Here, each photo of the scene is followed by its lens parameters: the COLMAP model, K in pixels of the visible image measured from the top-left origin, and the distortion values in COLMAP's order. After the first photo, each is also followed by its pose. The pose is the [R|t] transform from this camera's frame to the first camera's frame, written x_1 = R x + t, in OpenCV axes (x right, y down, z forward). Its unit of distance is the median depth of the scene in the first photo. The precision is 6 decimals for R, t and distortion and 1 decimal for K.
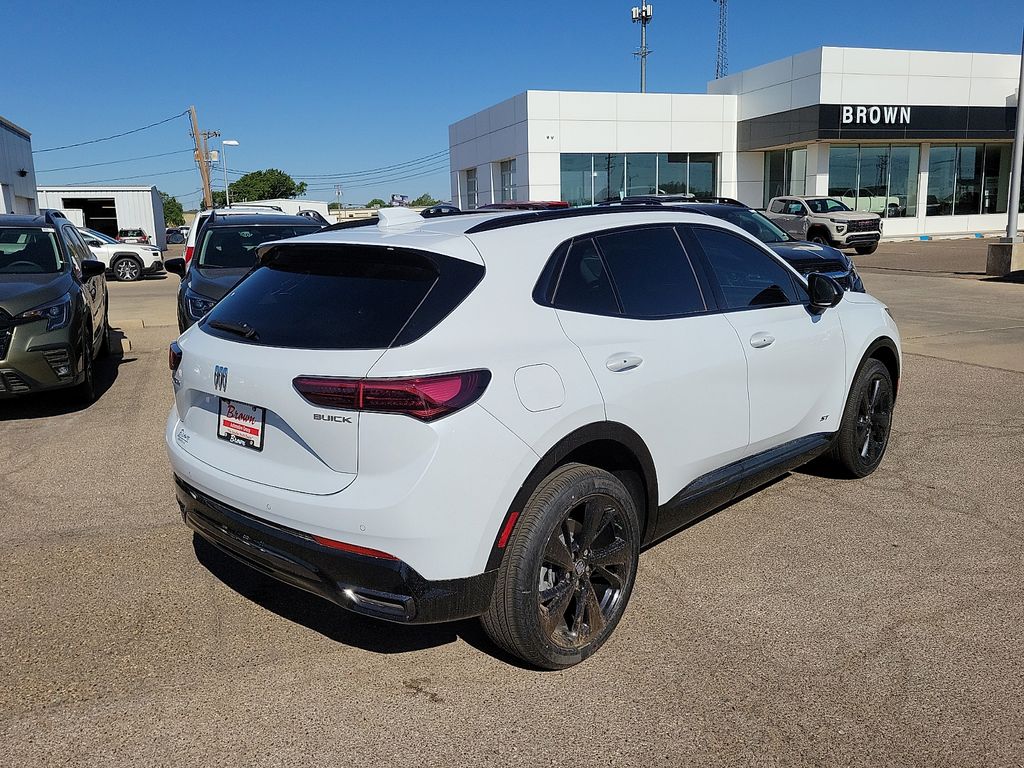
lens RADIAL K [[799.3, 0, 504.3], [0, 799.3, 354.7], [0, 0, 1]] dist [0.042125, -0.023905]
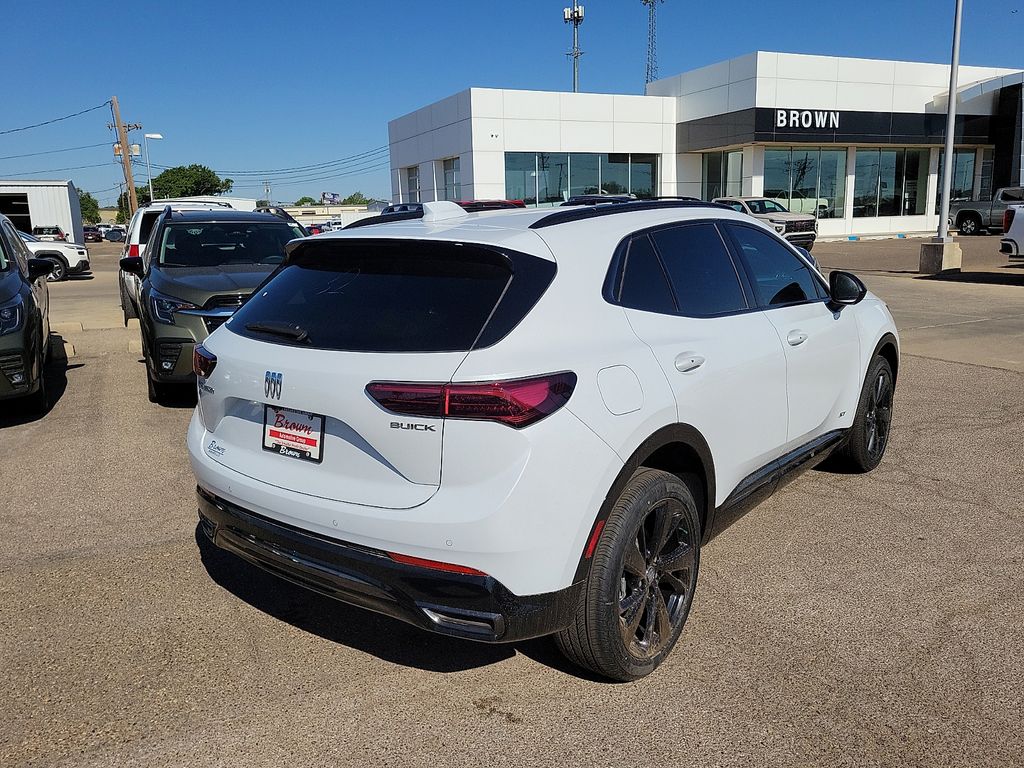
lens RADIAL K [[799.3, 0, 519.4], [0, 799.3, 364.3], [0, 0, 1]] dist [0.042125, -0.023905]
pose [[0.995148, -0.013192, 0.097497, -0.120803], [0.011999, 0.999846, 0.012814, -0.002106], [-0.097651, -0.011582, 0.995153, 0.042917]]
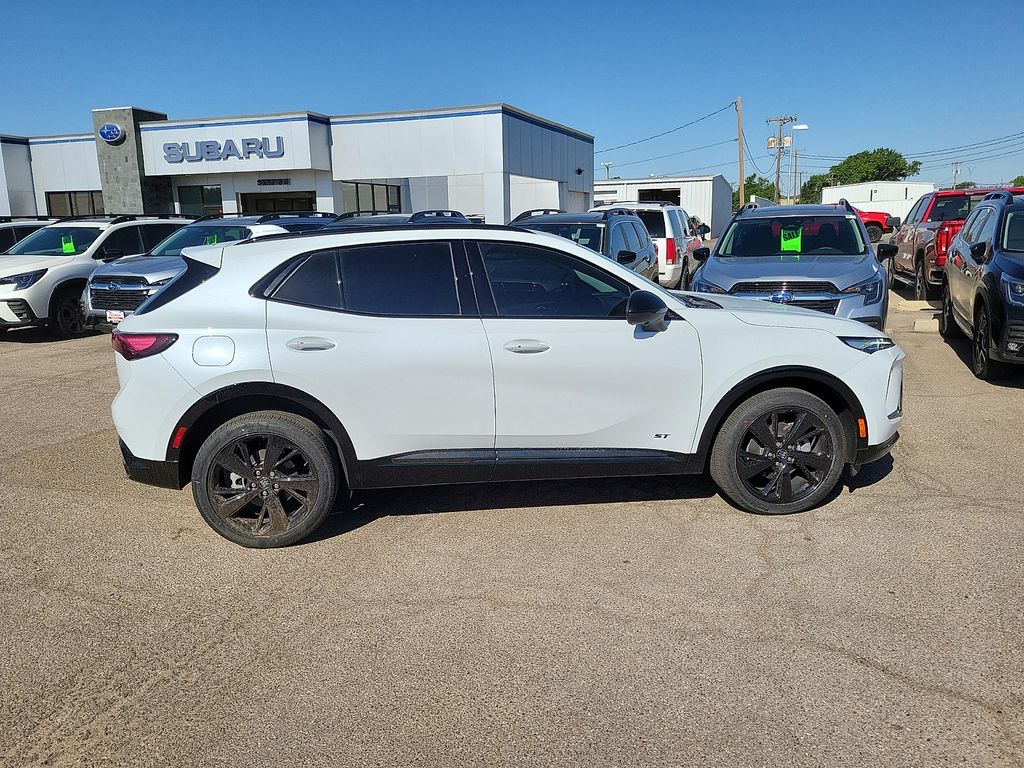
lens RADIAL K [[802.7, 0, 513.9], [0, 802.7, 389.5], [0, 0, 1]] dist [0.034498, -0.005142]
pose [[0.759879, 0.137982, -0.635252, 1.041116], [-0.099828, 0.990391, 0.095708, -0.064016], [0.642354, -0.009310, 0.766352, 0.142299]]
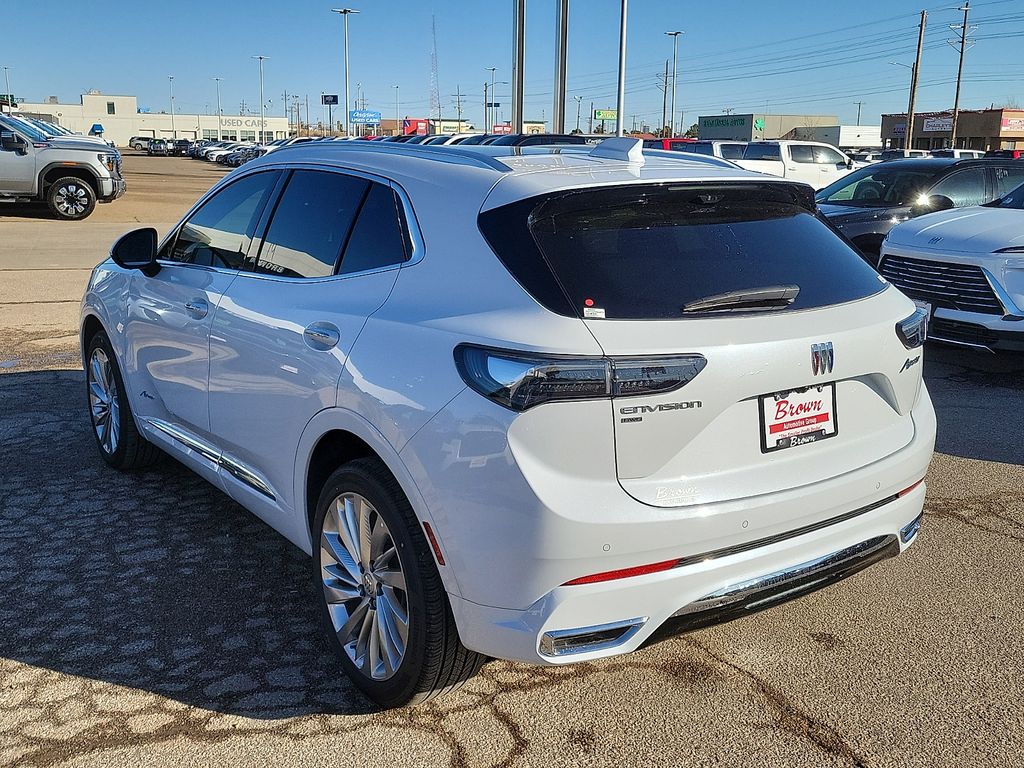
lens RADIAL K [[1012.4, 0, 487.9], [0, 1012.4, 371.3], [0, 0, 1]] dist [0.038447, 0.000000]
pose [[0.200226, -0.179598, 0.963148, -1.003428], [0.145079, 0.977653, 0.152142, -0.112538], [-0.968949, 0.109270, 0.221807, 0.819312]]
